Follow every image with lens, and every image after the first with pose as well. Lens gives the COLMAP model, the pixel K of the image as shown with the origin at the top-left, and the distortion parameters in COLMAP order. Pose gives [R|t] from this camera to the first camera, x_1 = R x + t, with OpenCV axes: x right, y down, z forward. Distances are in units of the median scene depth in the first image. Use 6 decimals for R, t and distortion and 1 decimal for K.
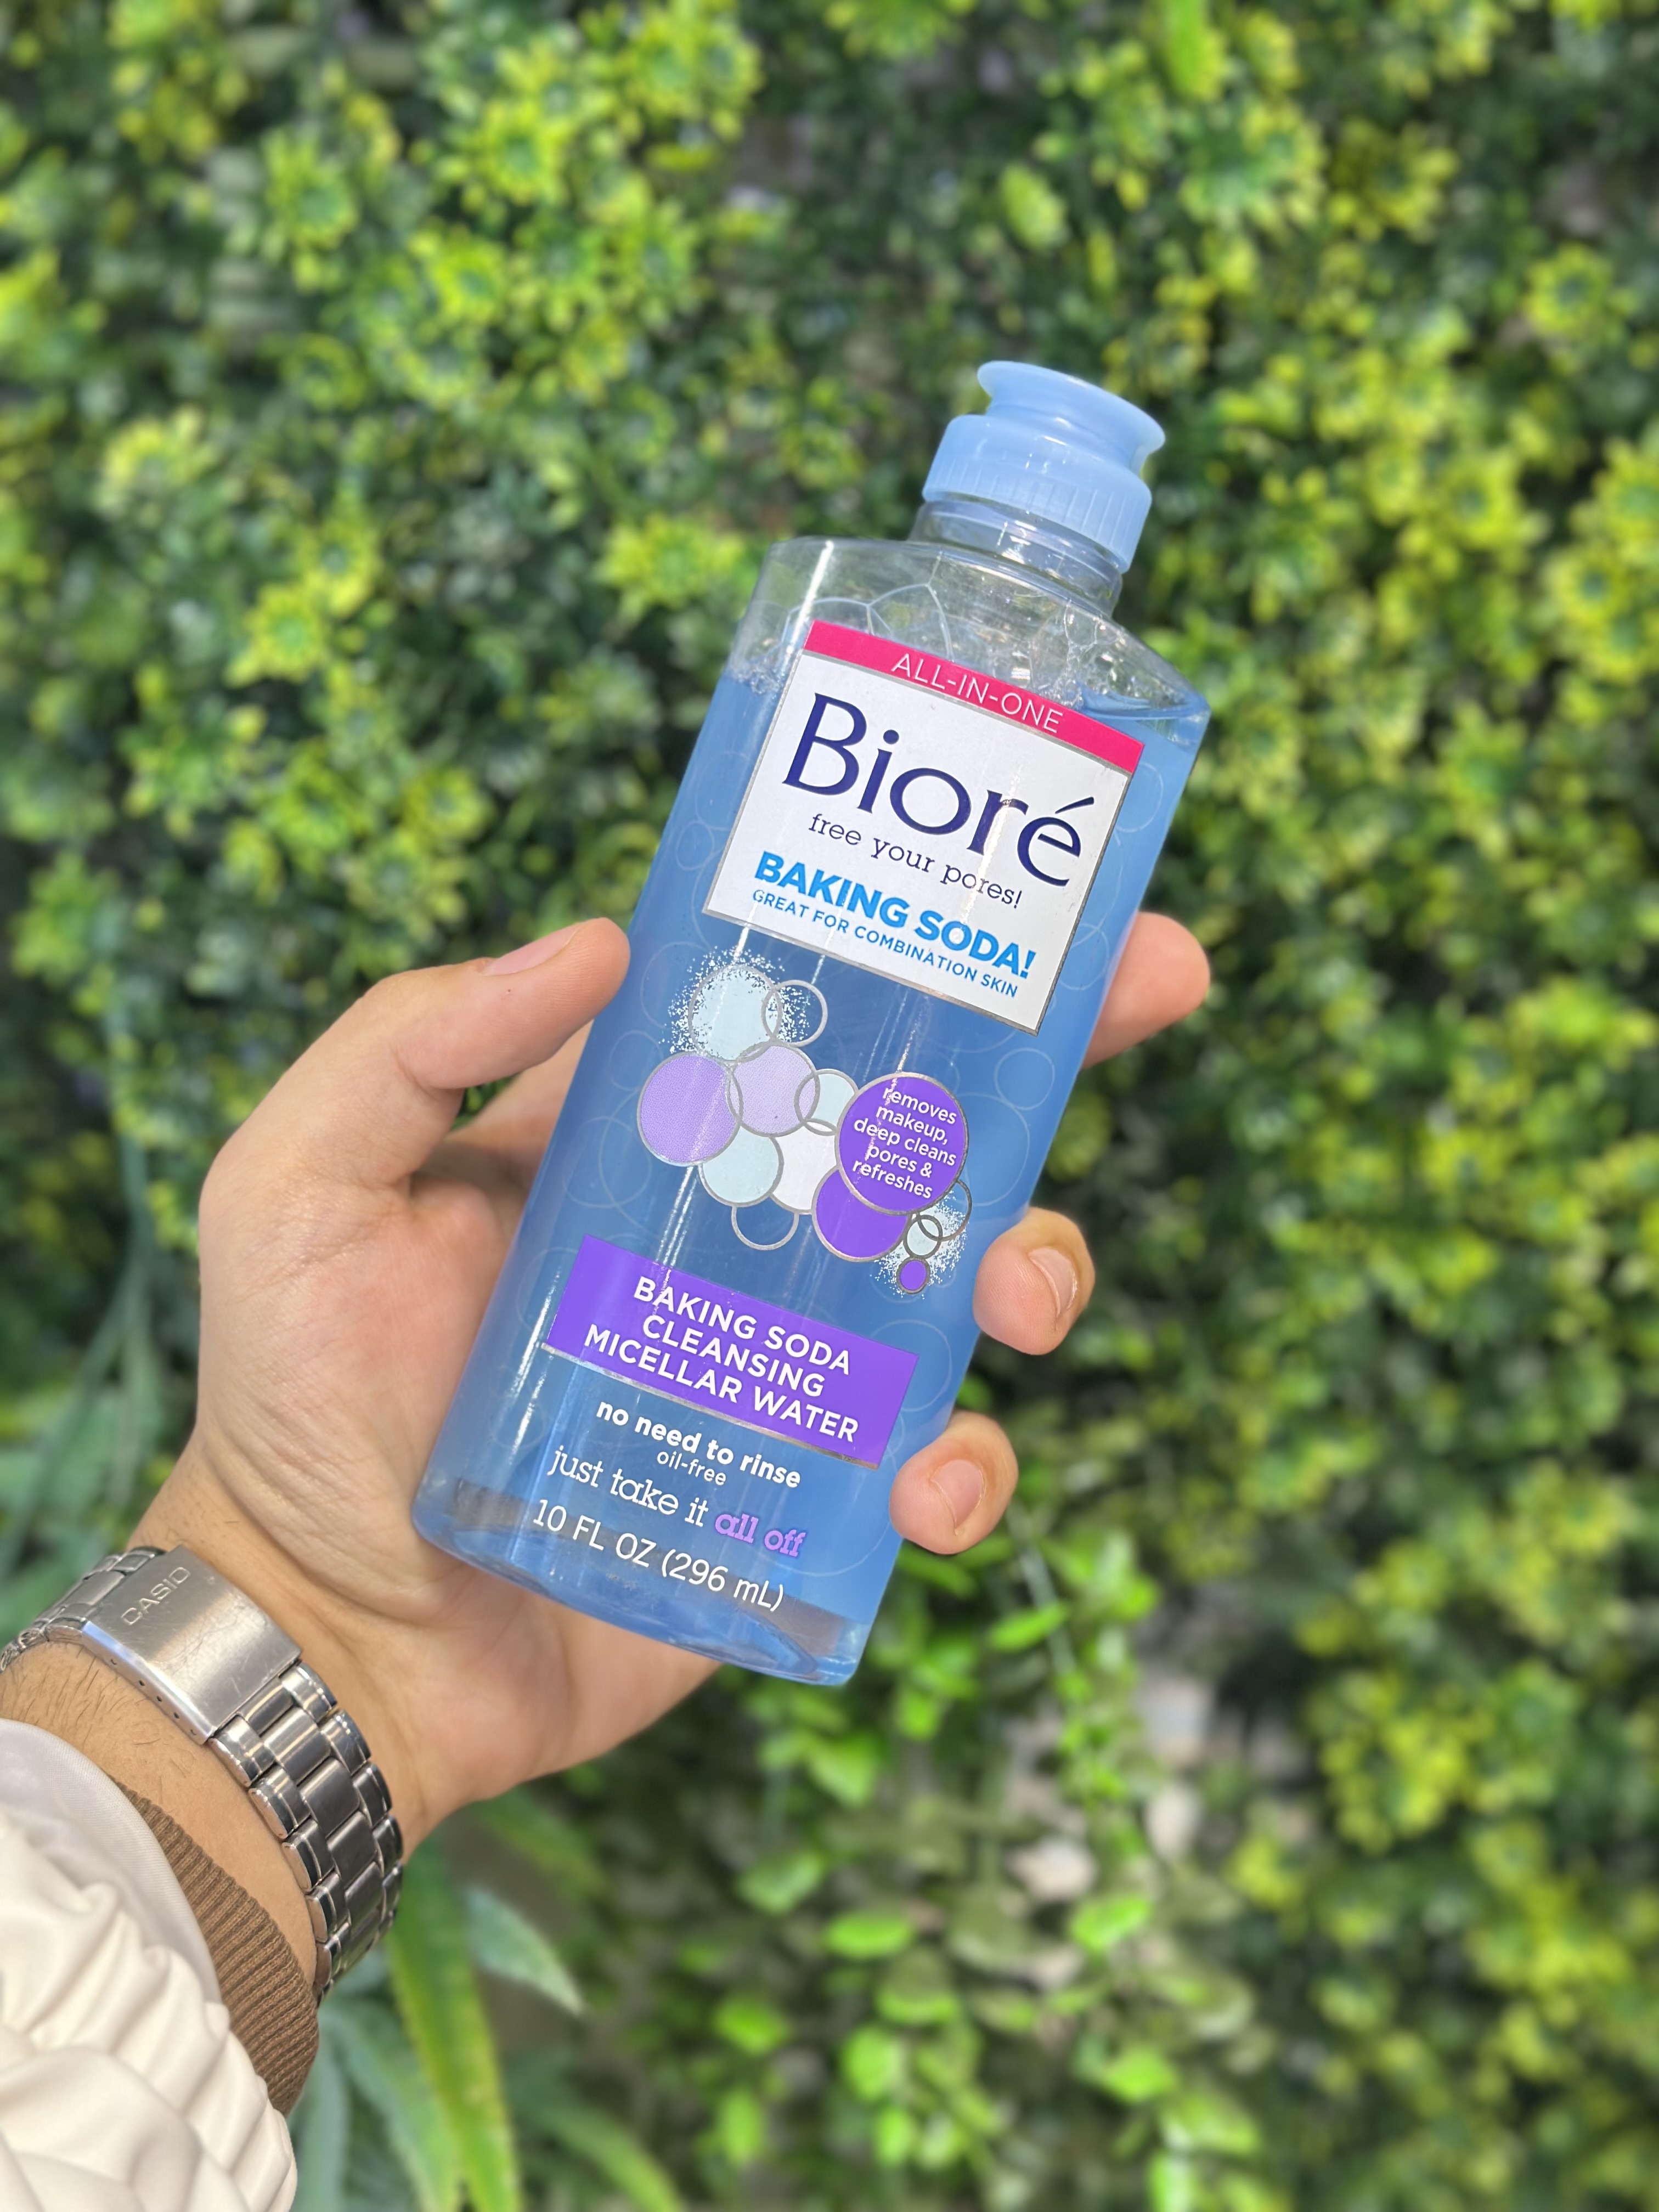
lens RADIAL K [[3156.7, 0, 825.0], [0, 3156.7, 1116.5], [0, 0, 1]] dist [0.258230, -0.615069]
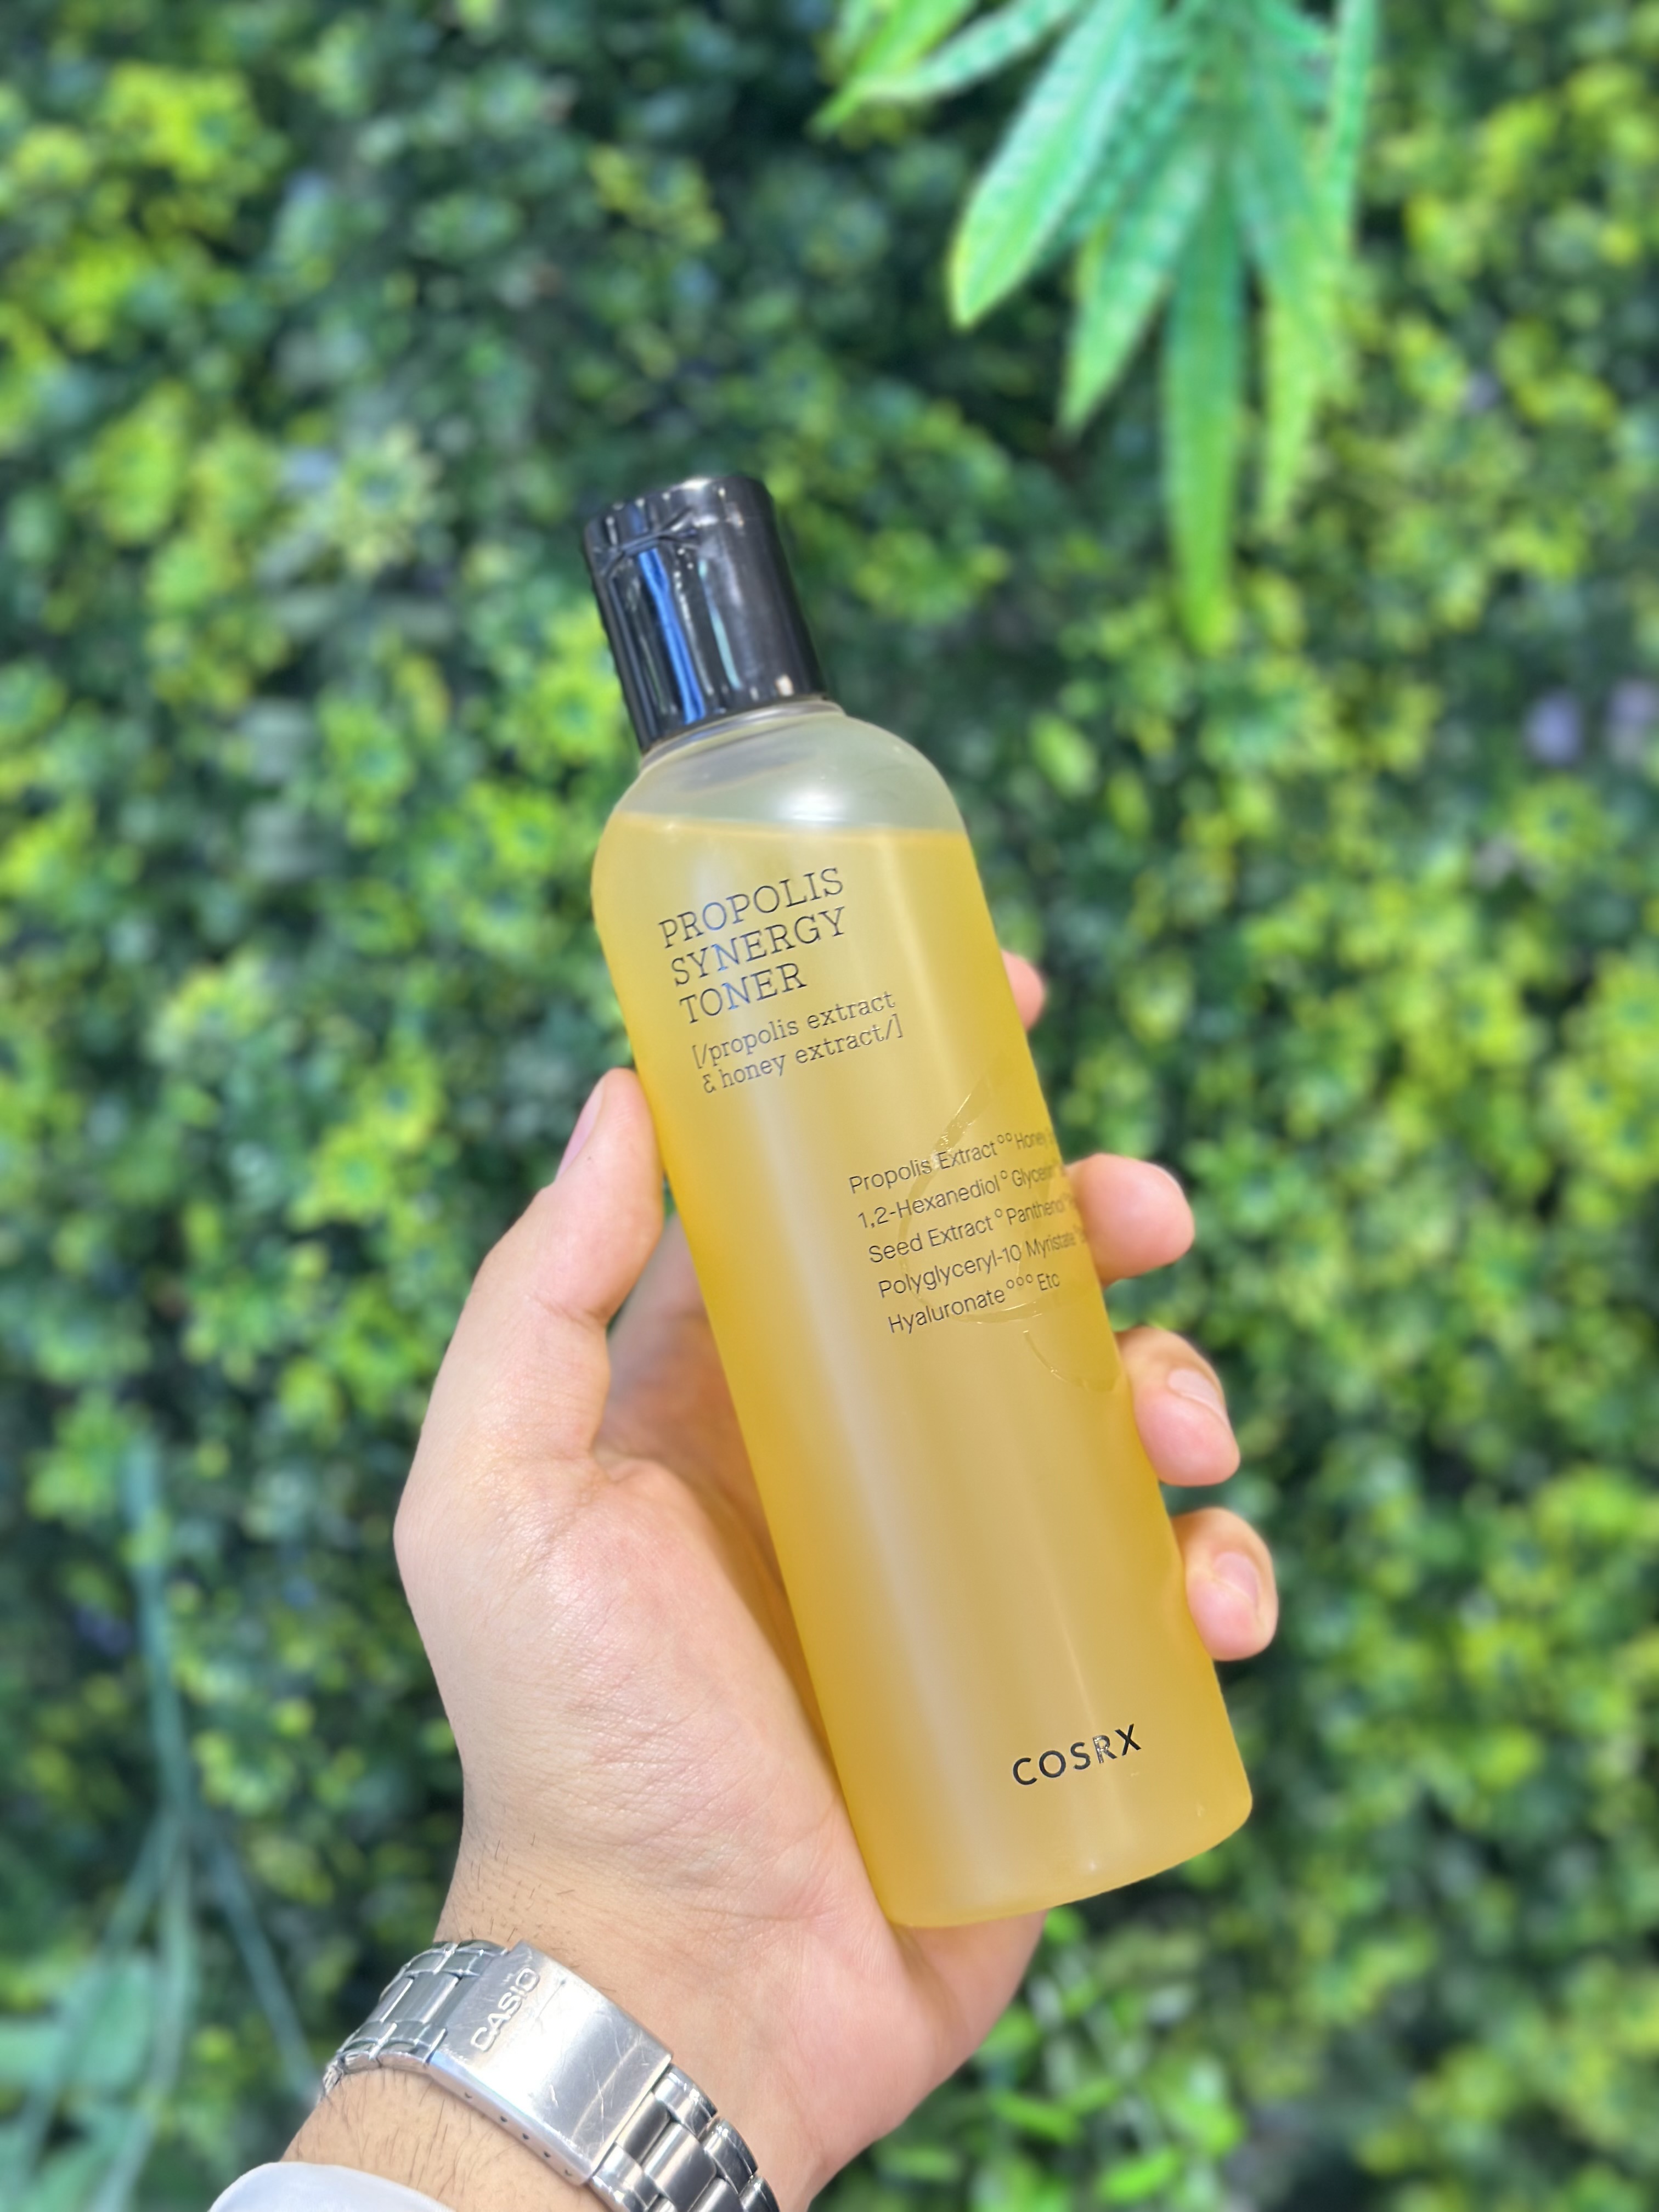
lens RADIAL K [[3156.7, 0, 825.0], [0, 3156.7, 1116.5], [0, 0, 1]] dist [0.258230, -0.615069]
pose [[0.995782, -0.024467, 0.088431, -0.103787], [0.035270, 0.991811, -0.122749, -0.039861], [-0.084704, 0.125350, 0.988490, -0.003897]]
